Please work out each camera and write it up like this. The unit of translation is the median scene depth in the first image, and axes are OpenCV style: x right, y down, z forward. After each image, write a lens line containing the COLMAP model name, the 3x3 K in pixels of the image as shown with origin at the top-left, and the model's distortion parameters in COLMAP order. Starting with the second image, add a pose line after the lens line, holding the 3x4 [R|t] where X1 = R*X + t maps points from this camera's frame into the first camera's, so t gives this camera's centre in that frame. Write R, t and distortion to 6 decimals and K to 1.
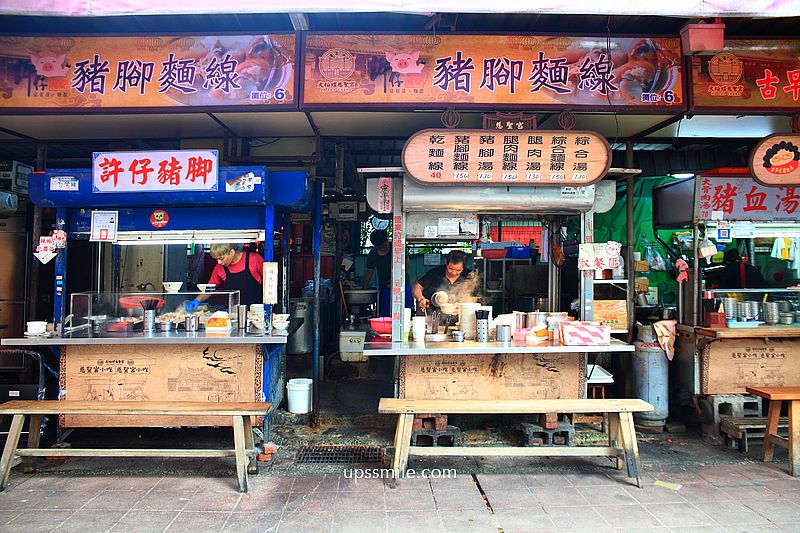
lens RADIAL K [[539.8, 0, 394.4], [0, 539.8, 232.6], [0, 0, 1]] dist [-0.071582, 0.016786]
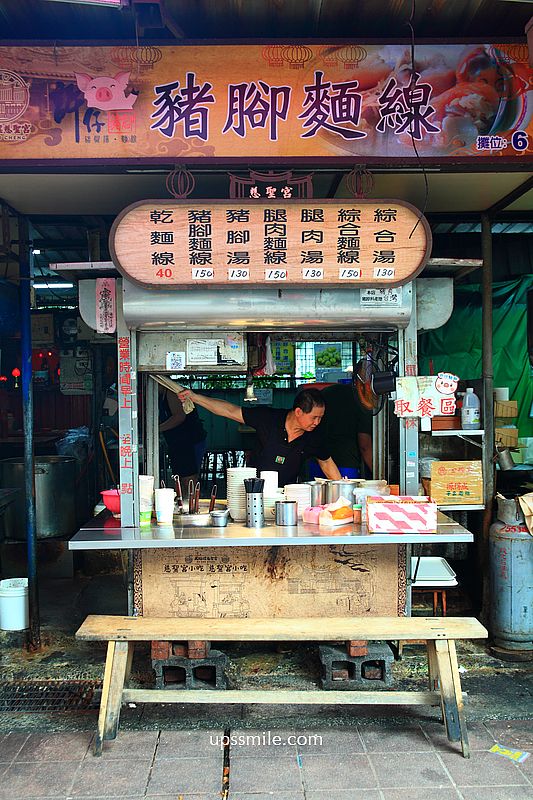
lens RADIAL K [[742.0, 0, 274.5], [0, 742.0, 400.1], [0, 0, 1]] dist [-0.022065, 0.000000]
pose [[0.999688, -0.011653, 0.022098, 0.190123], [0.010316, 0.998164, 0.059686, -0.007119], [-0.022753, -0.059440, 0.997973, 0.109772]]
